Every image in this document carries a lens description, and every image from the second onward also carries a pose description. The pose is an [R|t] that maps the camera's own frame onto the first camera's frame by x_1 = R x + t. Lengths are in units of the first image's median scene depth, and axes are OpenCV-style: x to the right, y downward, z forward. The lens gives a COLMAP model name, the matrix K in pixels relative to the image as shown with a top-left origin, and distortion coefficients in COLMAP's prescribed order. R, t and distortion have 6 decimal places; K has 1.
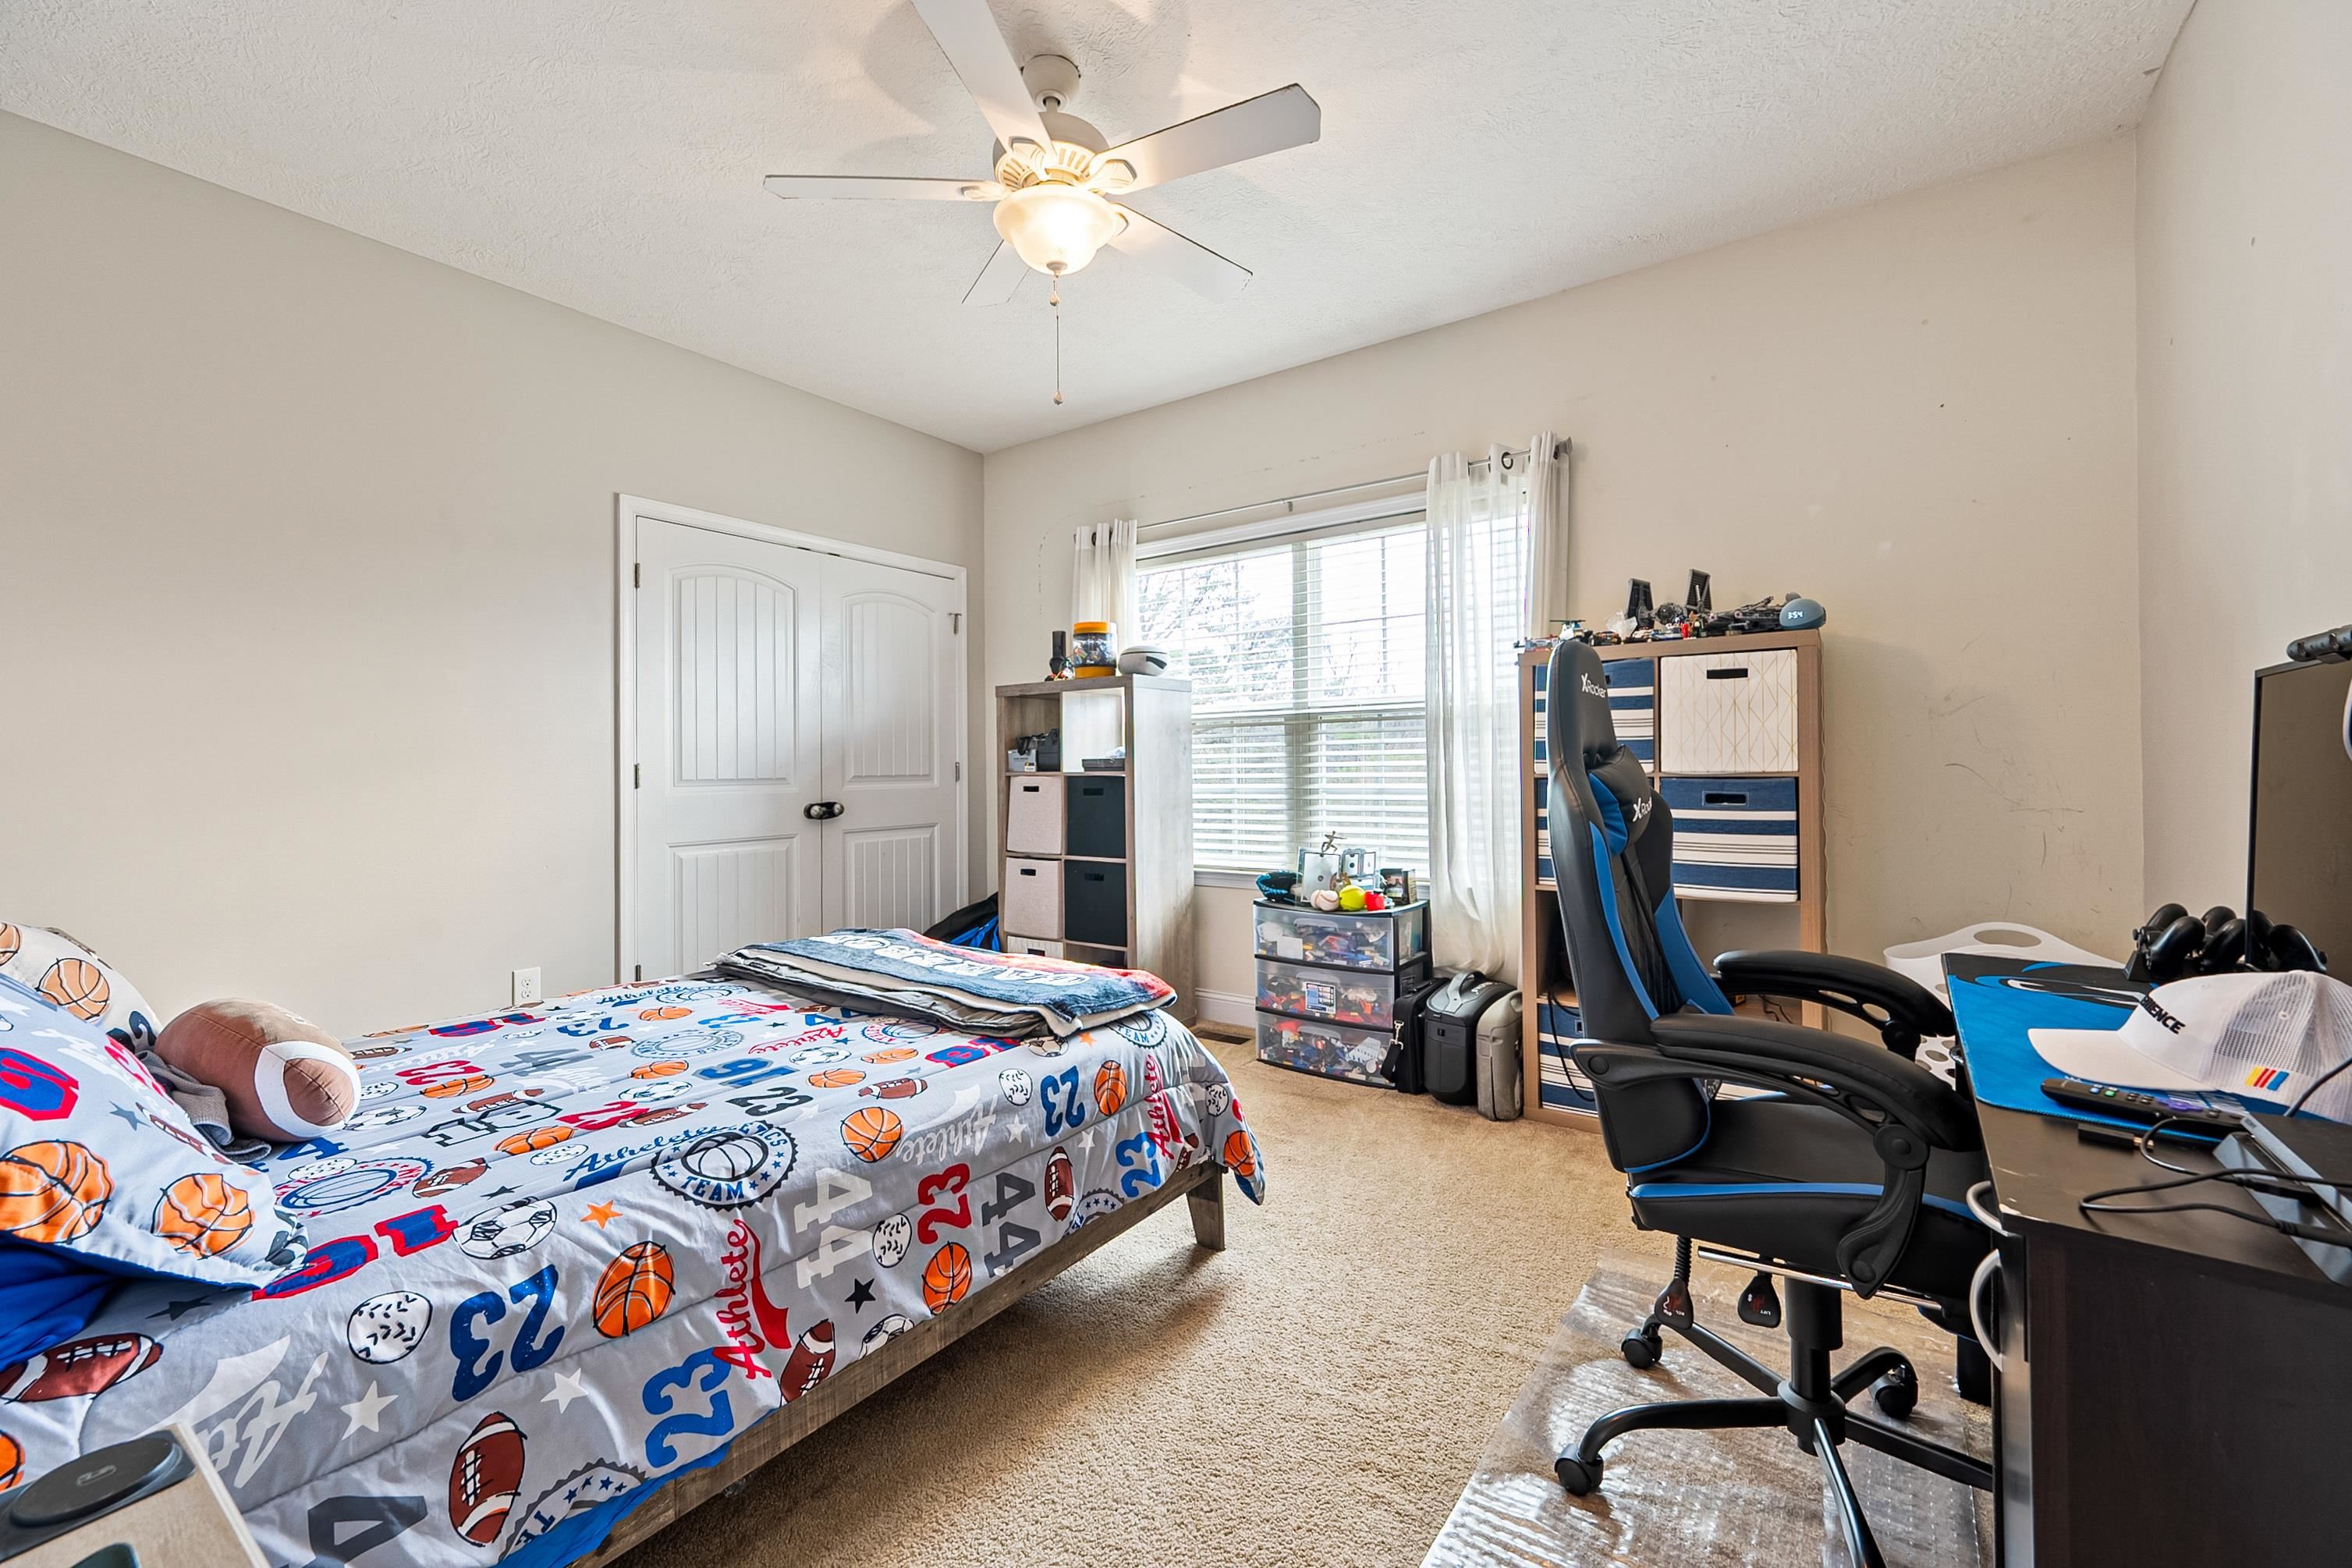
lens RADIAL K [[946.8, 0, 1185.9], [0, 946.8, 767.9], [0, 0, 1]] dist [-0.002397, -0.000034]
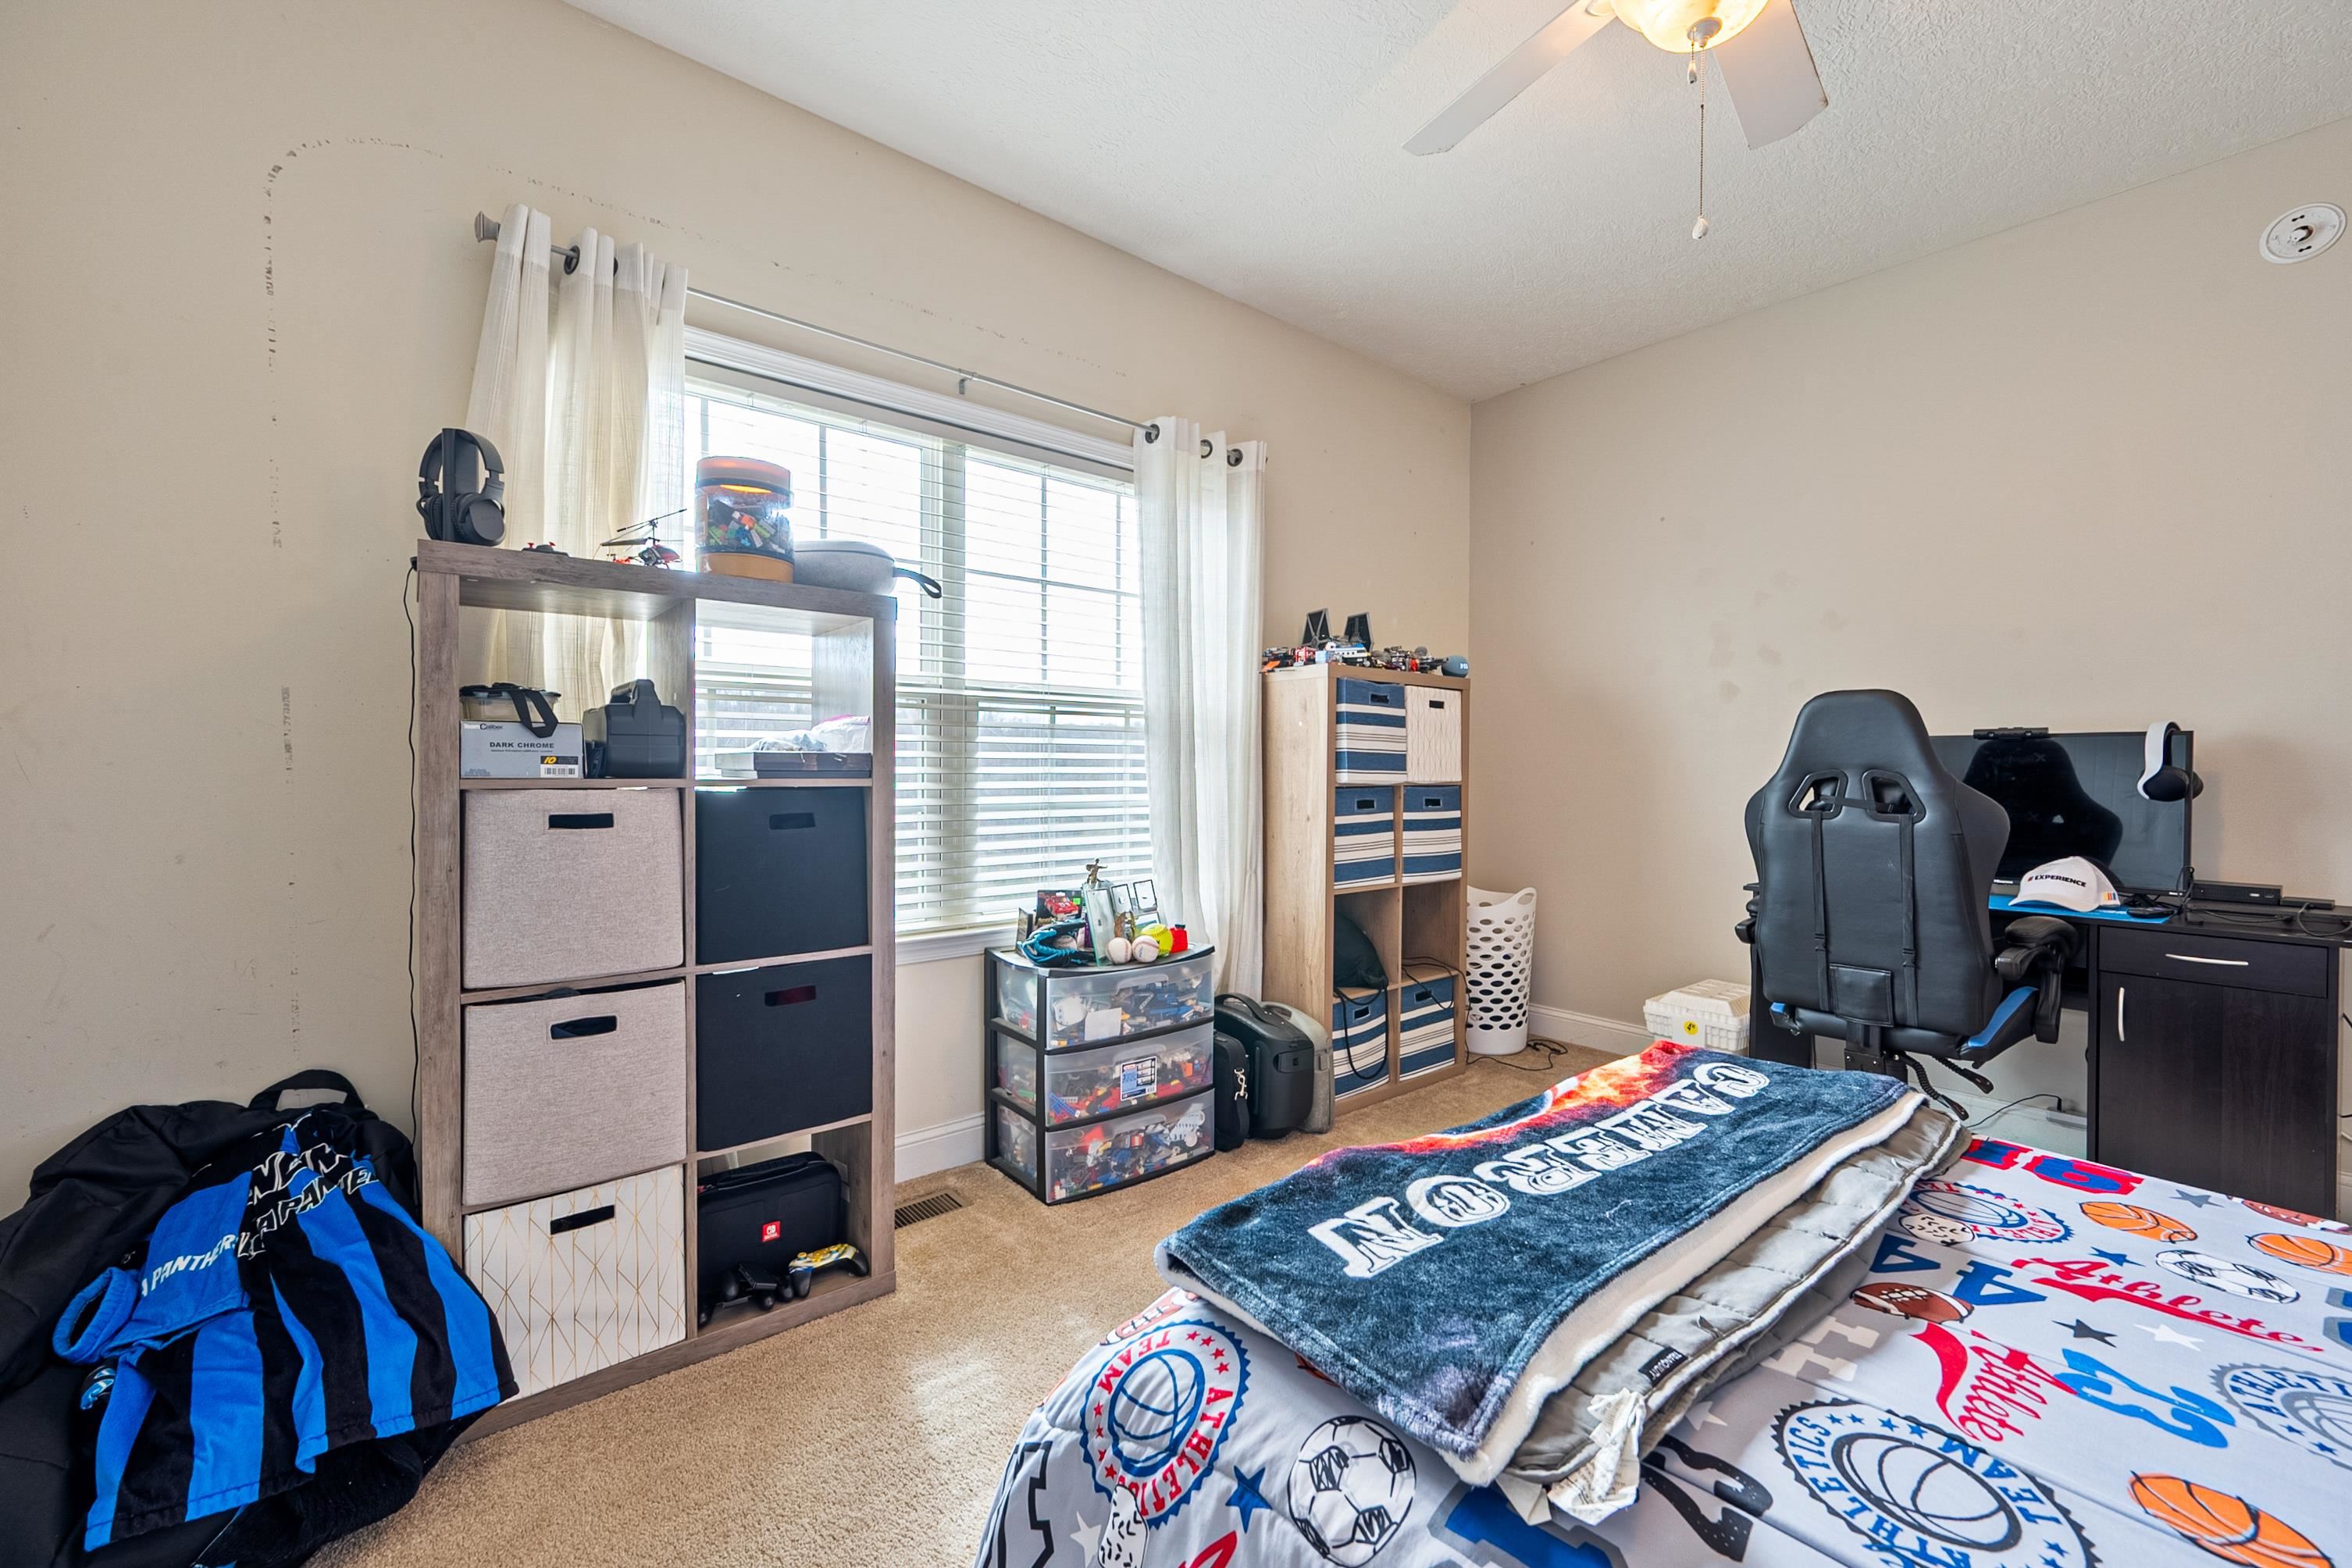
lens RADIAL K [[946.8, 0, 1187.6], [0, 946.8, 789.4], [0, 0, 1]] dist [-0.002397, -0.000034]
pose [[0.257782, -0.009507, 0.966156, -0.564242], [-0.006907, 0.999908, 0.011682, 0.001895], [-0.966178, -0.009685, 0.257693, 0.748361]]
